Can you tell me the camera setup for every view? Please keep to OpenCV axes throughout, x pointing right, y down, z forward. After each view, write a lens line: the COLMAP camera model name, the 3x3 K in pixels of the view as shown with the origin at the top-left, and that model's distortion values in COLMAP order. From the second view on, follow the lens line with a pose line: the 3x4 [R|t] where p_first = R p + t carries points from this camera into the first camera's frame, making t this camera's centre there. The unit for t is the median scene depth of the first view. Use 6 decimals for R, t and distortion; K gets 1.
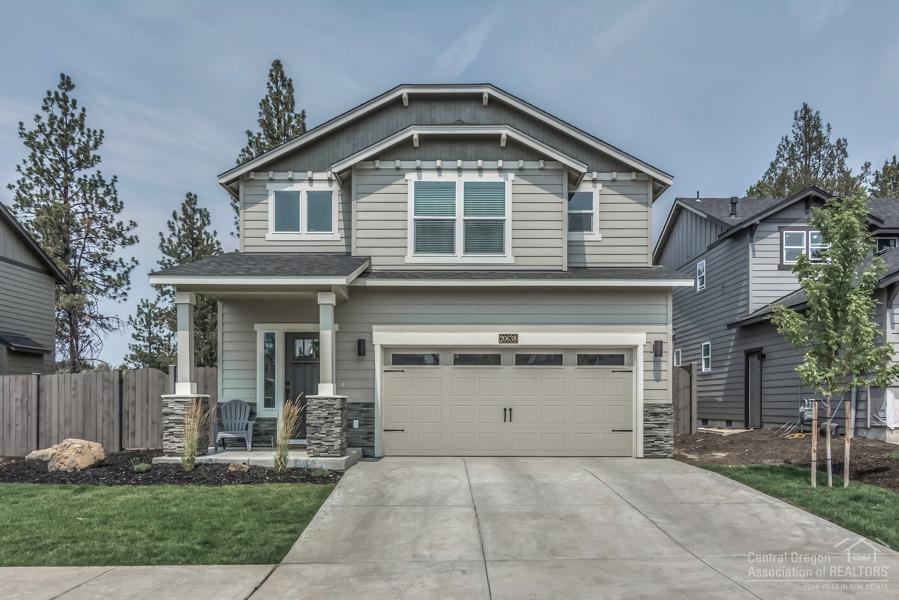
lens RADIAL K [[636.8, 0, 451.1], [0, 636.8, 405.0], [0, 0, 1]] dist [-0.000916, -0.001434]
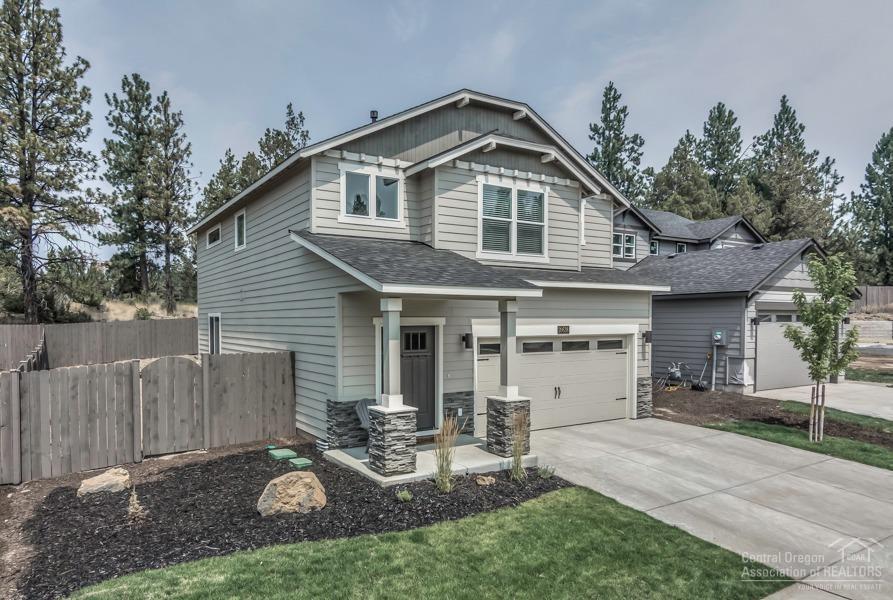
lens RADIAL K [[579.9, 0, 416.6], [0, 579.9, 337.2], [0, 0, 1]] dist [0.000825, 0.000653]
pose [[0.850543, -0.019541, 0.525542, -0.681241], [0.005477, 0.999584, 0.028304, -0.116905], [-0.525877, -0.021195, 0.850296, 0.208920]]
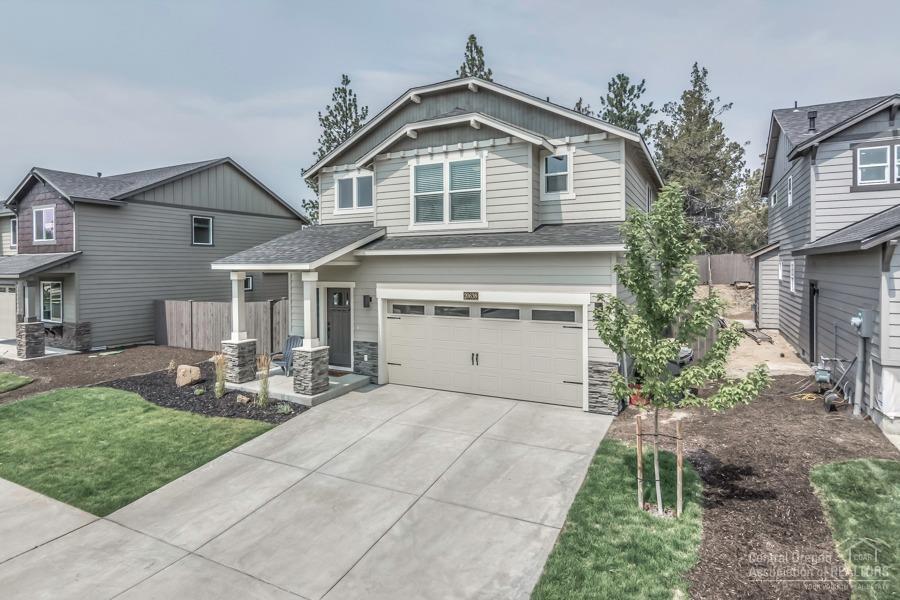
lens RADIAL K [[488.4, 0, 447.4], [0, 488.4, 268.5], [0, 0, 1]] dist [-0.000401, -0.000189]
pose [[0.889875, -0.004505, -0.456182, 0.441052], [0.006143, 0.999979, 0.002108, -0.149545], [0.456163, -0.004678, 0.889884, 0.167811]]
